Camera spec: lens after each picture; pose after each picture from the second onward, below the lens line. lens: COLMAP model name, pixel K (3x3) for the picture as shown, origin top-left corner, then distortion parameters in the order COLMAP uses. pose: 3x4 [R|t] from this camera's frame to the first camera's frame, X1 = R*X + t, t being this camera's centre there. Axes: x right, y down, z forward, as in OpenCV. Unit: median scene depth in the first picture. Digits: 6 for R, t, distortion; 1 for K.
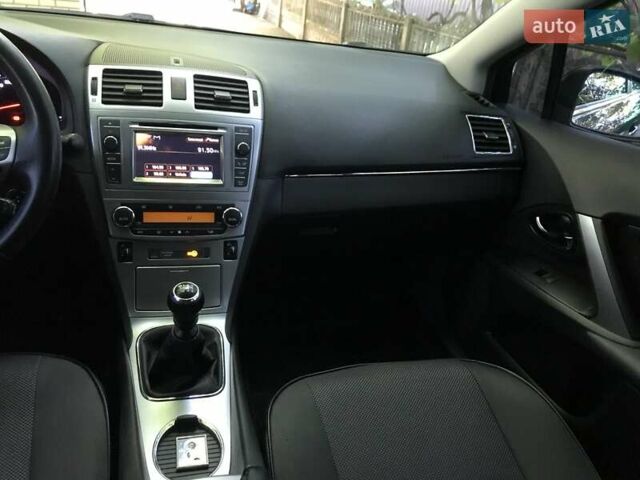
lens RADIAL K [[525.5, 0, 320.6], [0, 525.5, 230.2], [0, 0, 1]] dist [0.006991, -0.001132]
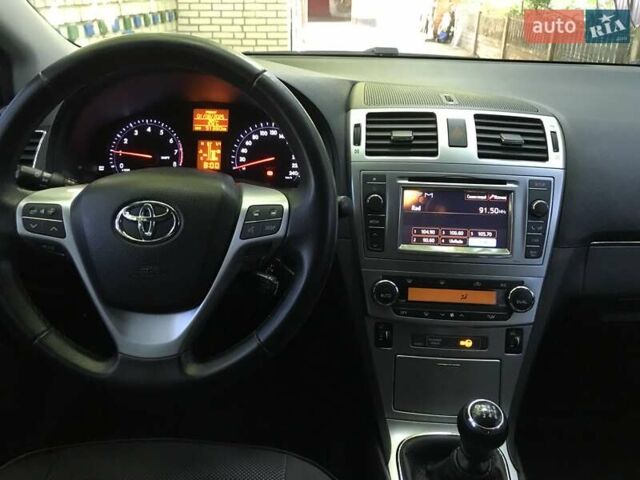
lens RADIAL K [[525.5, 0, 320.6], [0, 525.5, 230.2], [0, 0, 1]] dist [0.006991, -0.001132]
pose [[0.945478, 0.025994, -0.324647, -0.201908], [-0.043135, 0.998023, -0.045711, -0.077711], [0.322817, 0.057223, 0.944730, 0.192606]]
